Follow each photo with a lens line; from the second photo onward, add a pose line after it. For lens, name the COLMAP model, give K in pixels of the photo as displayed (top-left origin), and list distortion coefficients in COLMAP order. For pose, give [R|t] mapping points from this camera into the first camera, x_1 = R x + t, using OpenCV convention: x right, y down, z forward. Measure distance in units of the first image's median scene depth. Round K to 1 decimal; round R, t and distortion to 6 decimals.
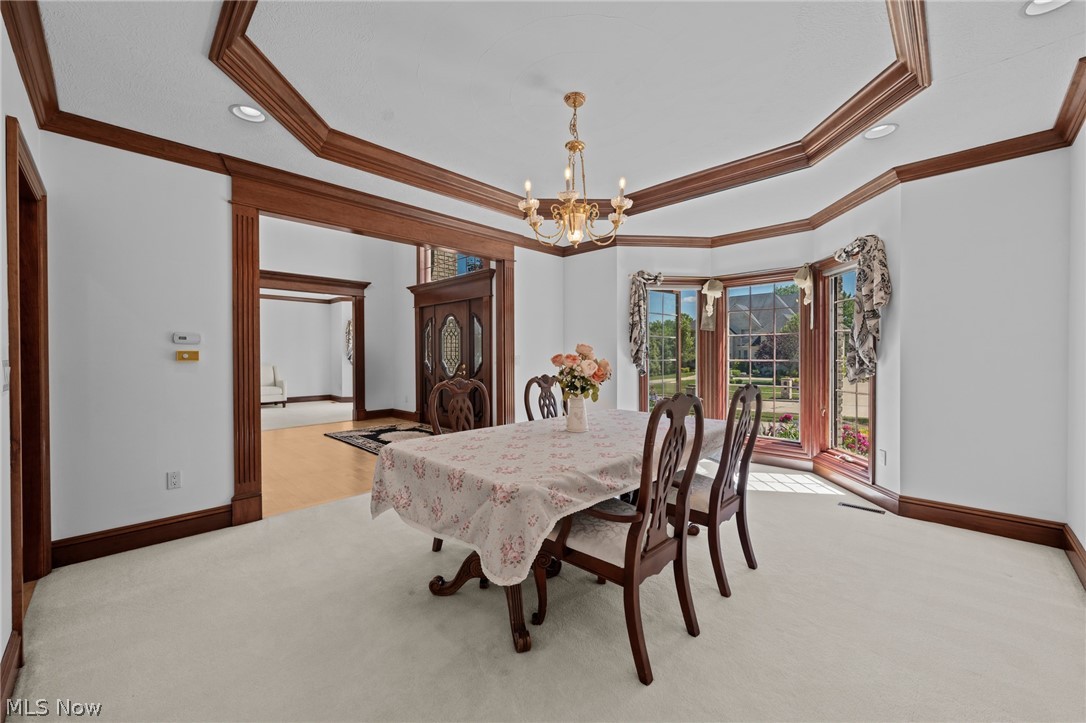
lens RADIAL K [[423.6, 0, 544.4], [0, 423.6, 361.5], [0, 0, 1]] dist [-0.003611, -0.000480]
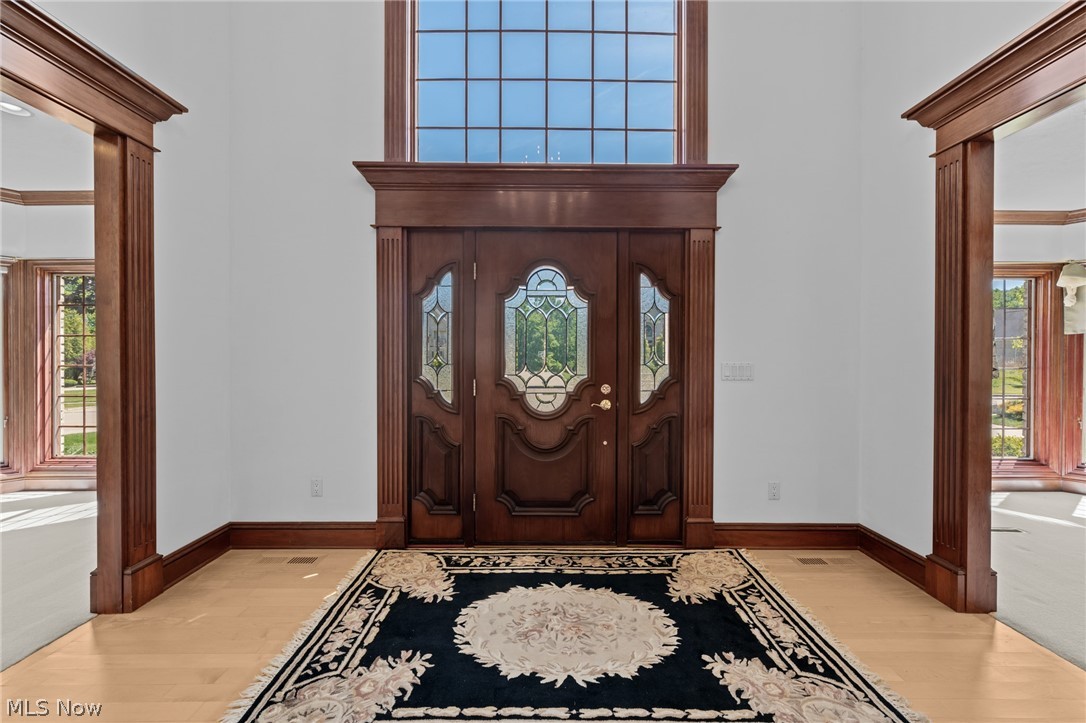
lens RADIAL K [[423.6, 0, 546.2], [0, 423.6, 357.1], [0, 0, 1]] dist [-0.003611, -0.000480]
pose [[0.703099, 0.001059, 0.711091, -0.469376], [0.000746, 0.999997, -0.002226, -0.016628], [-0.711091, 0.002096, 0.703096, 0.666584]]
